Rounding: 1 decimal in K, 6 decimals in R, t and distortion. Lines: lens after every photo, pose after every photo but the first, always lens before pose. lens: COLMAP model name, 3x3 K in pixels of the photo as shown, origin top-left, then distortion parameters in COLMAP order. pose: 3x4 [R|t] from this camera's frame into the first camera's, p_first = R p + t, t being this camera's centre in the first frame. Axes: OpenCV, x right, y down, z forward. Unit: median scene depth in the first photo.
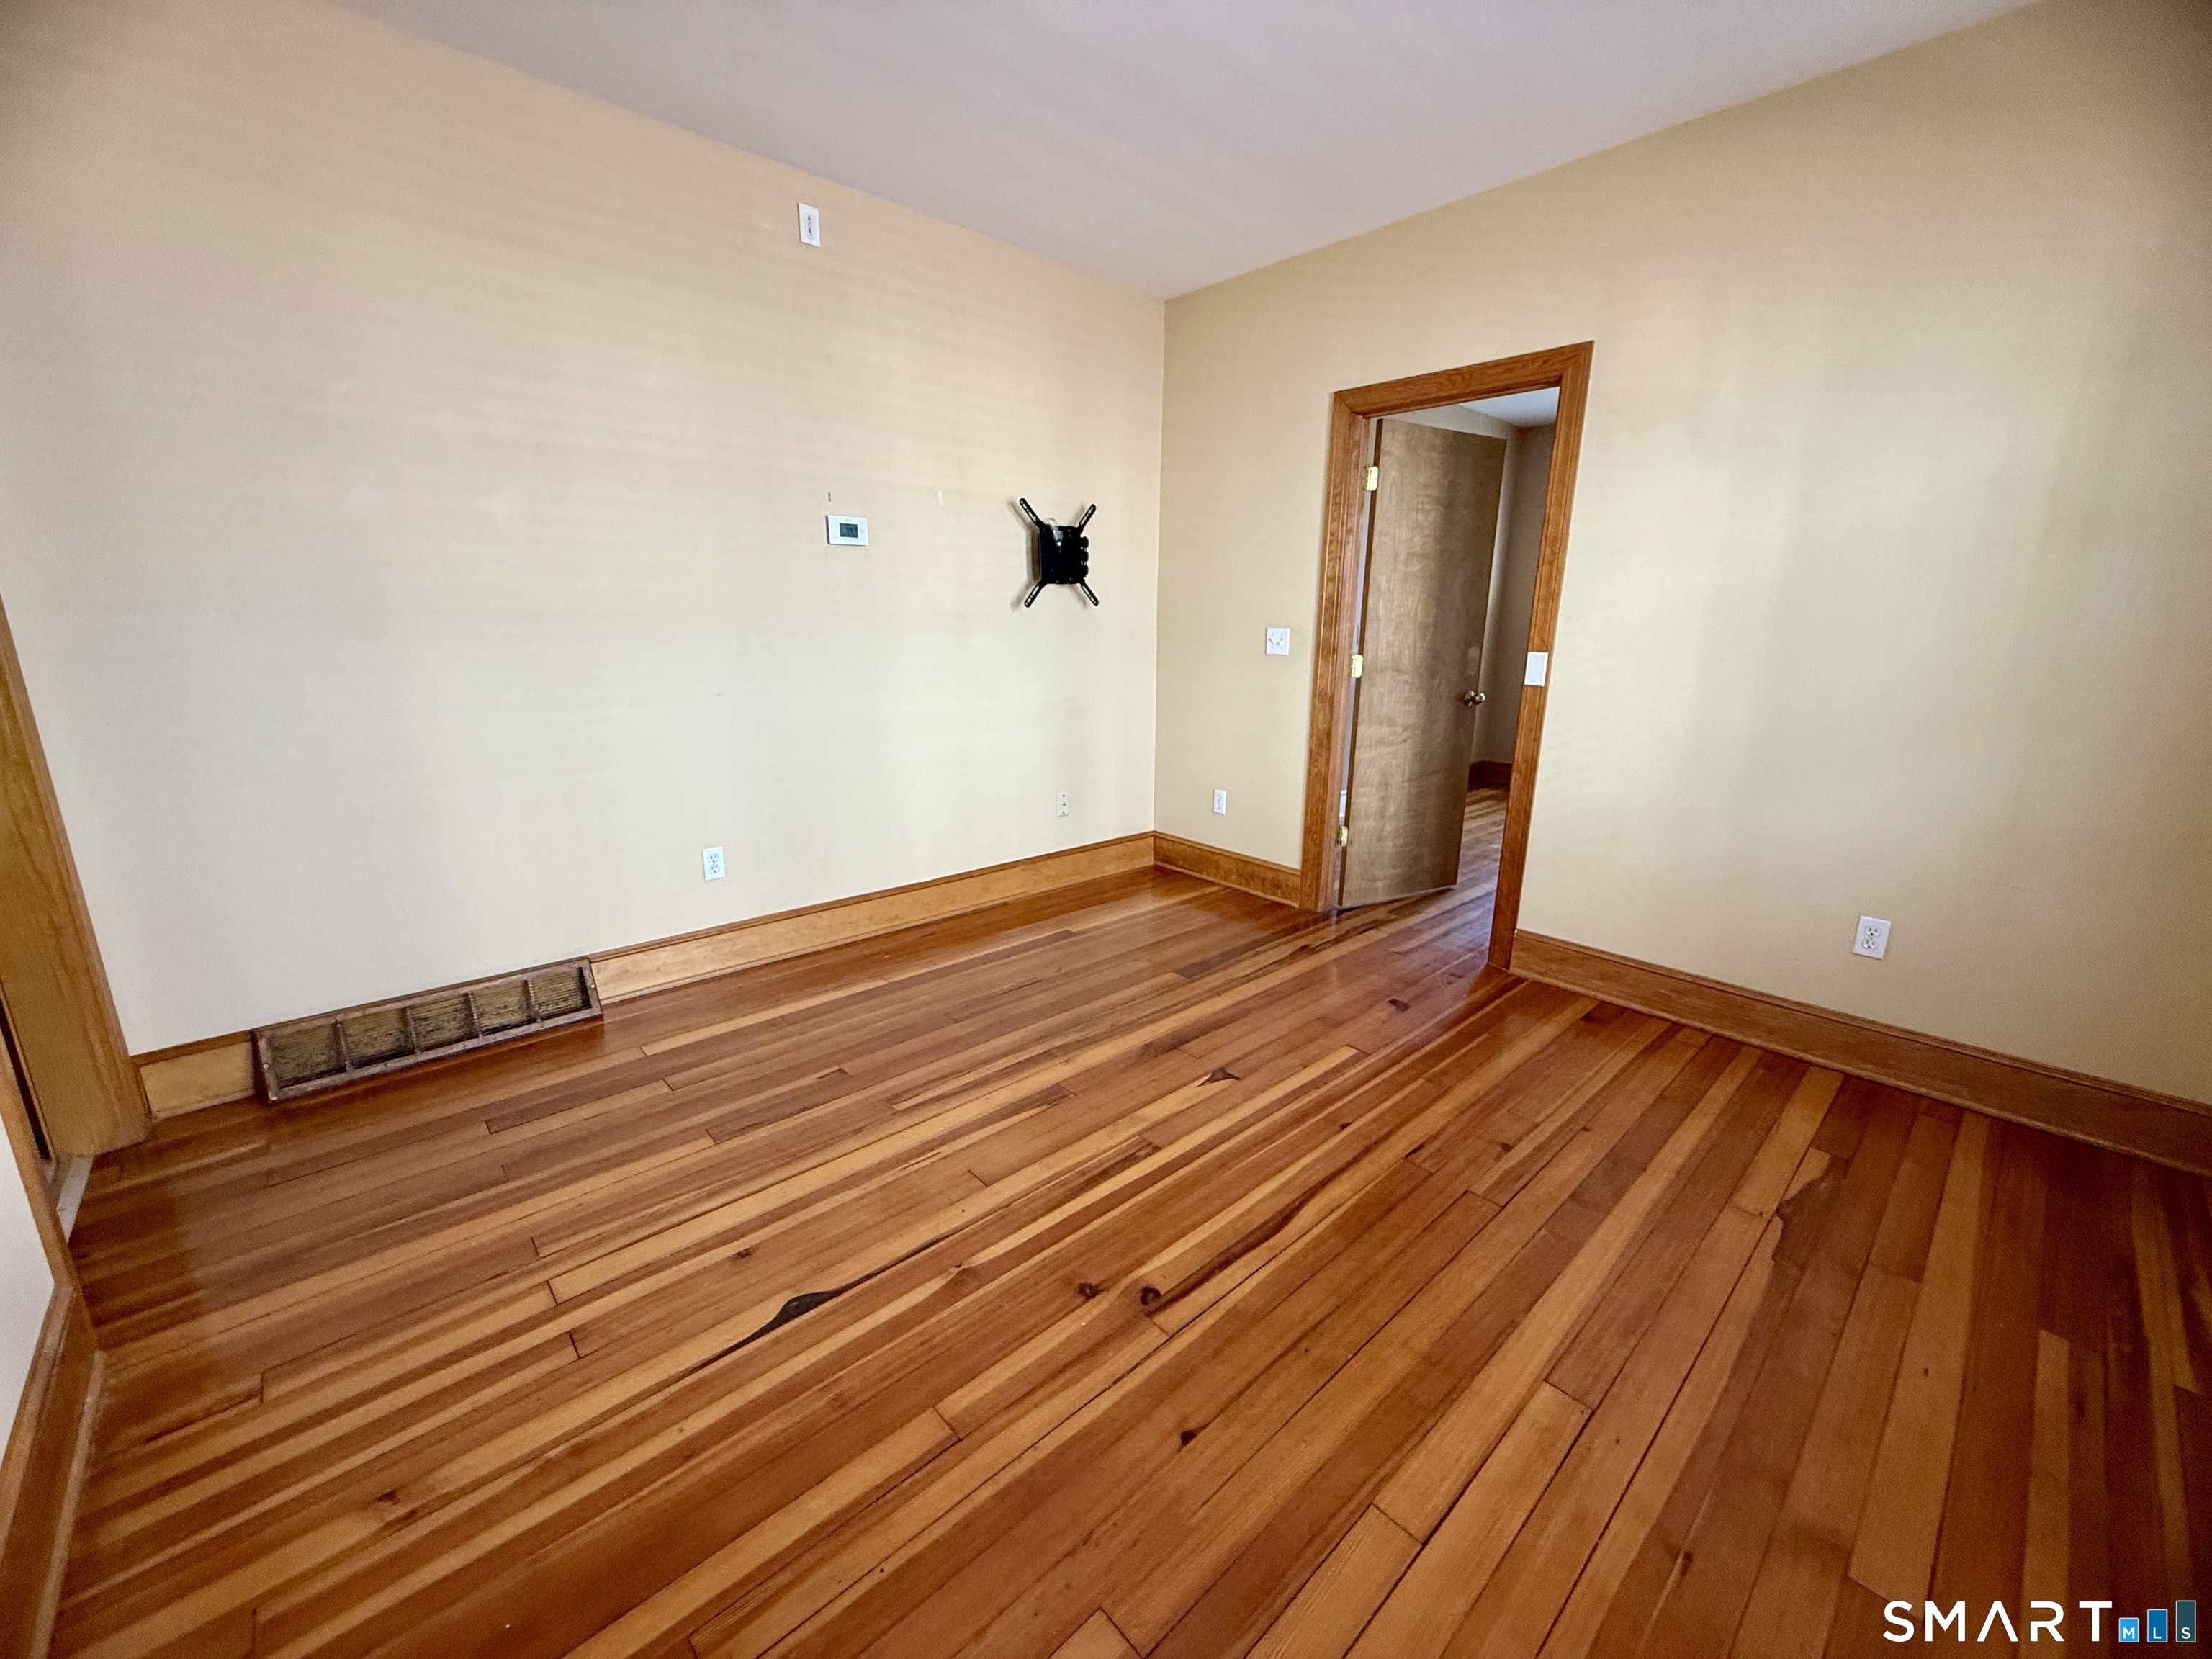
lens RADIAL K [[875.0, 0, 1106.0], [0, 875.0, 829.5], [0, 0, 1]] dist [0.000002, -0.000040]
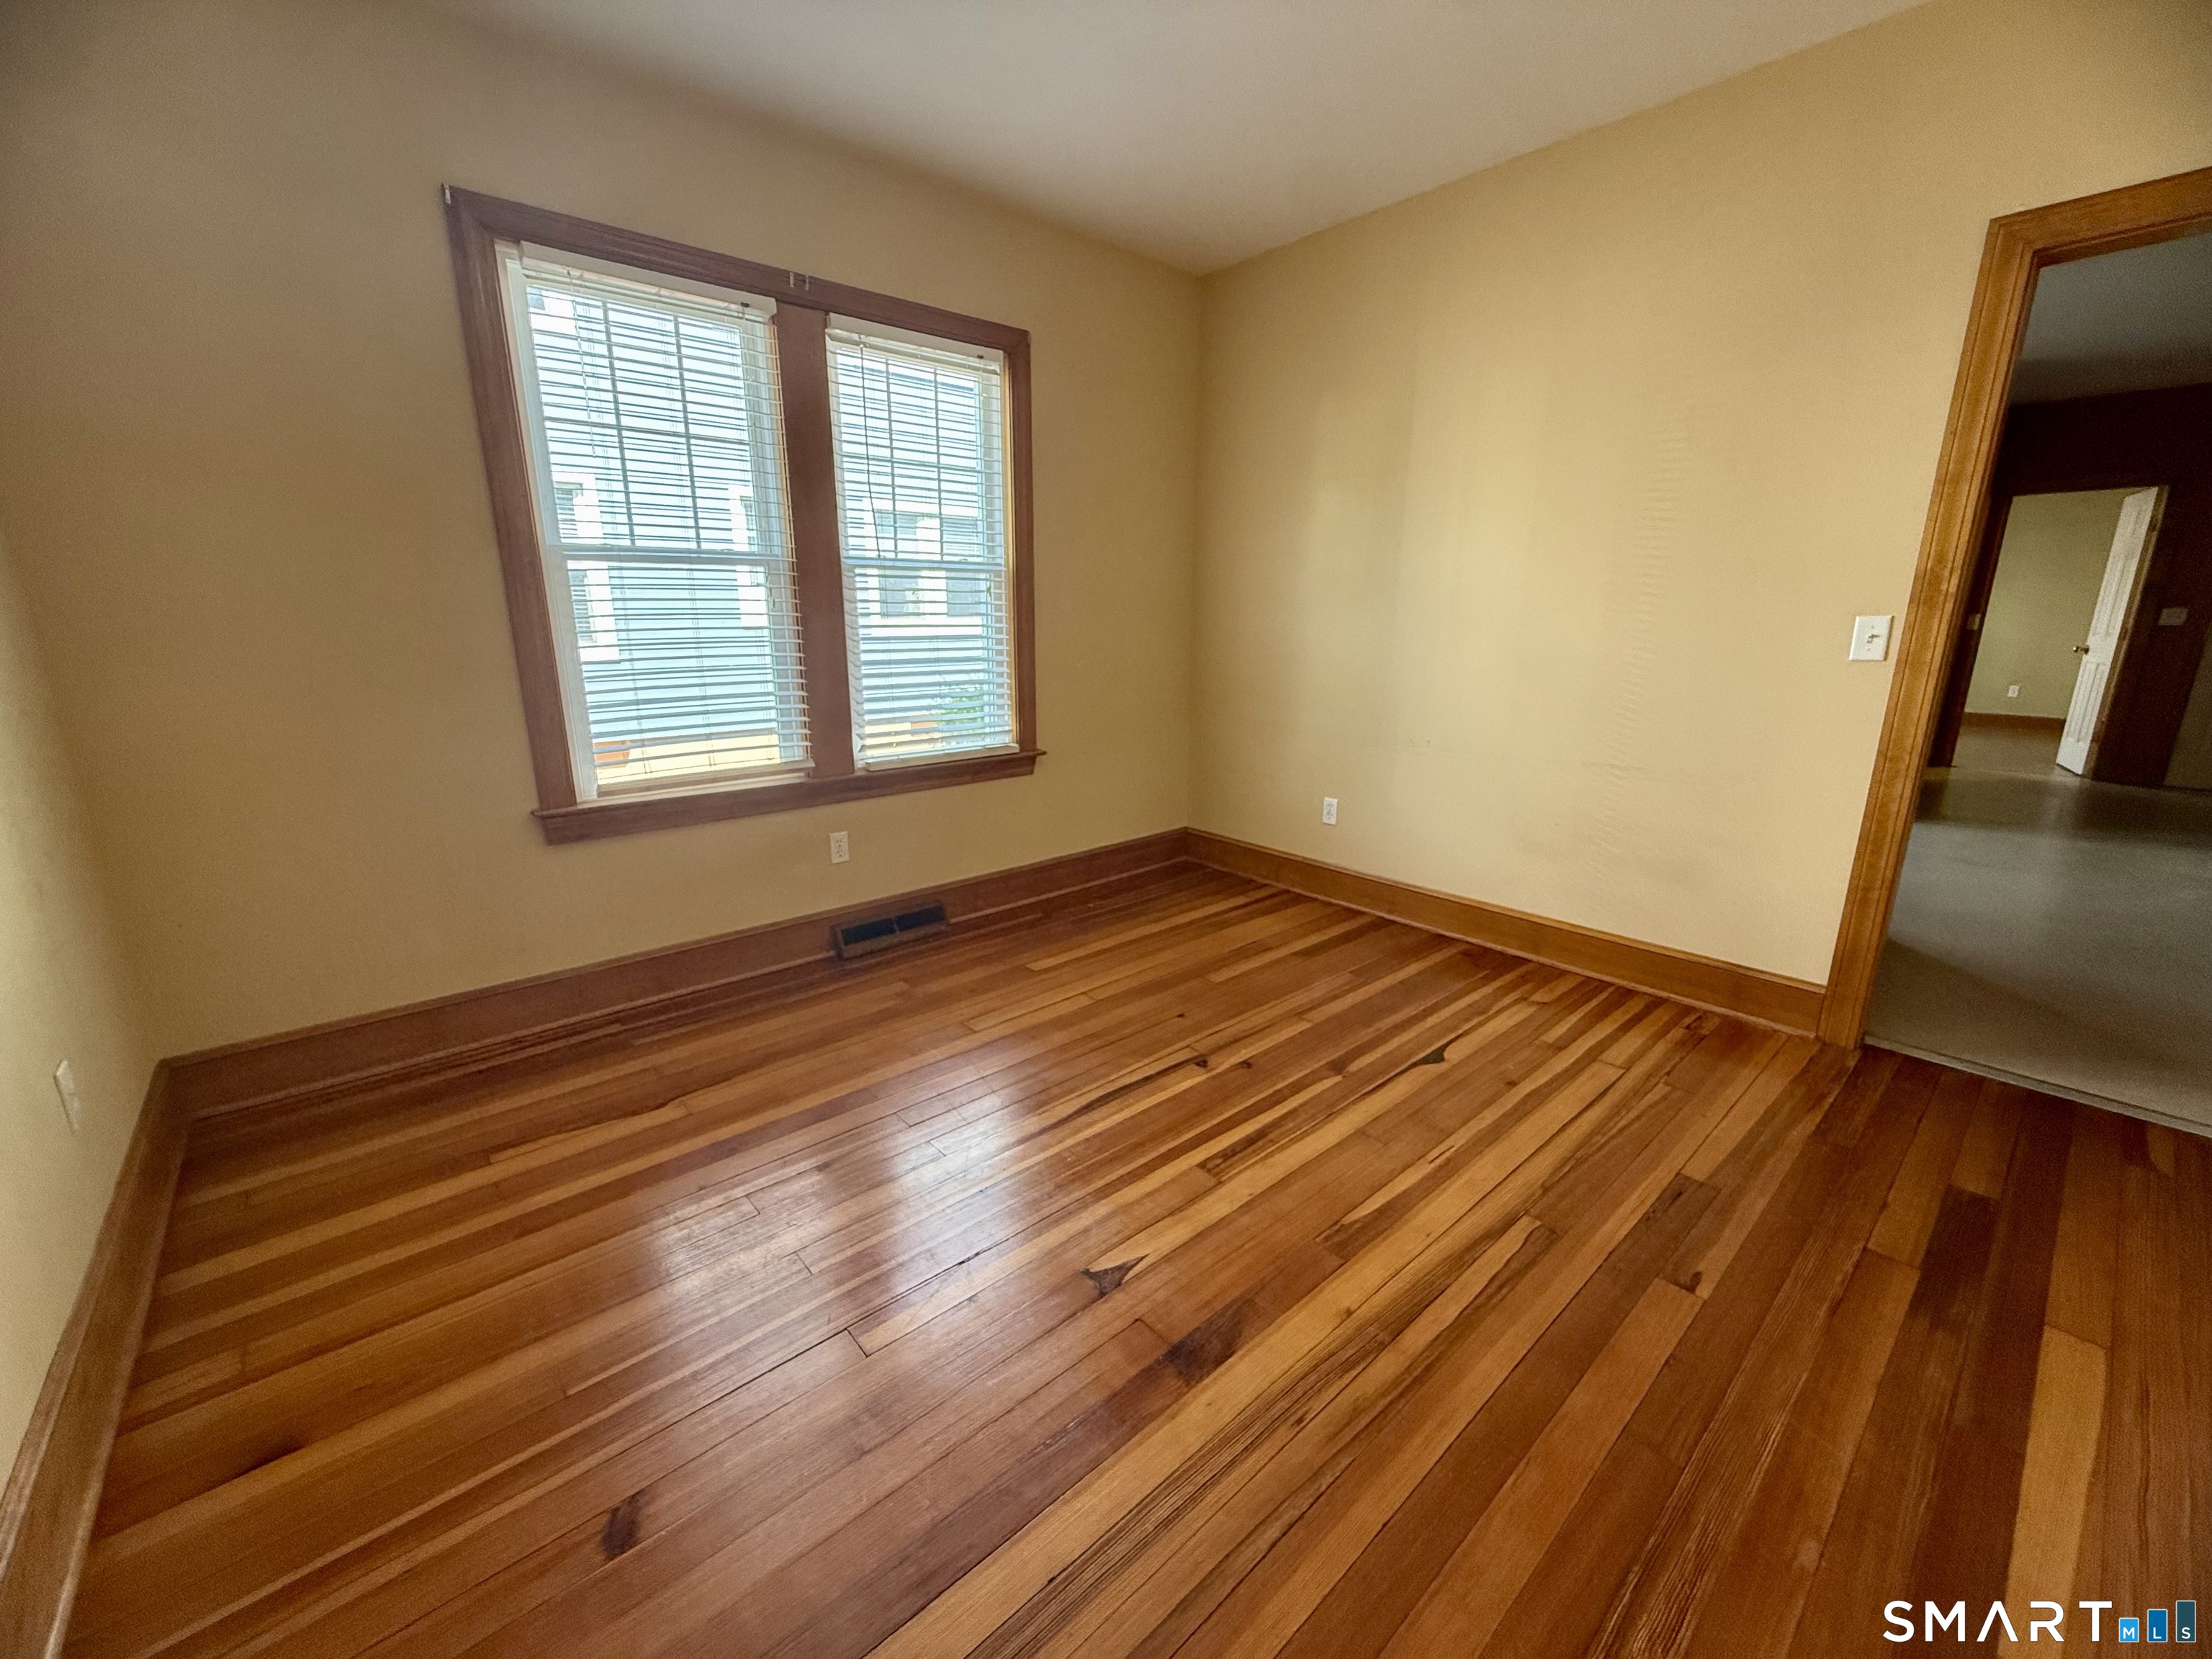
lens RADIAL K [[875.0, 0, 1106.0], [0, 875.0, 829.5], [0, 0, 1]] dist [0.000002, -0.000040]
pose [[-0.999626, -0.017124, 0.021306, 0.153875], [-0.005334, 0.886682, 0.462350, -0.407789], [-0.026809, 0.462063, -0.886442, 1.767856]]
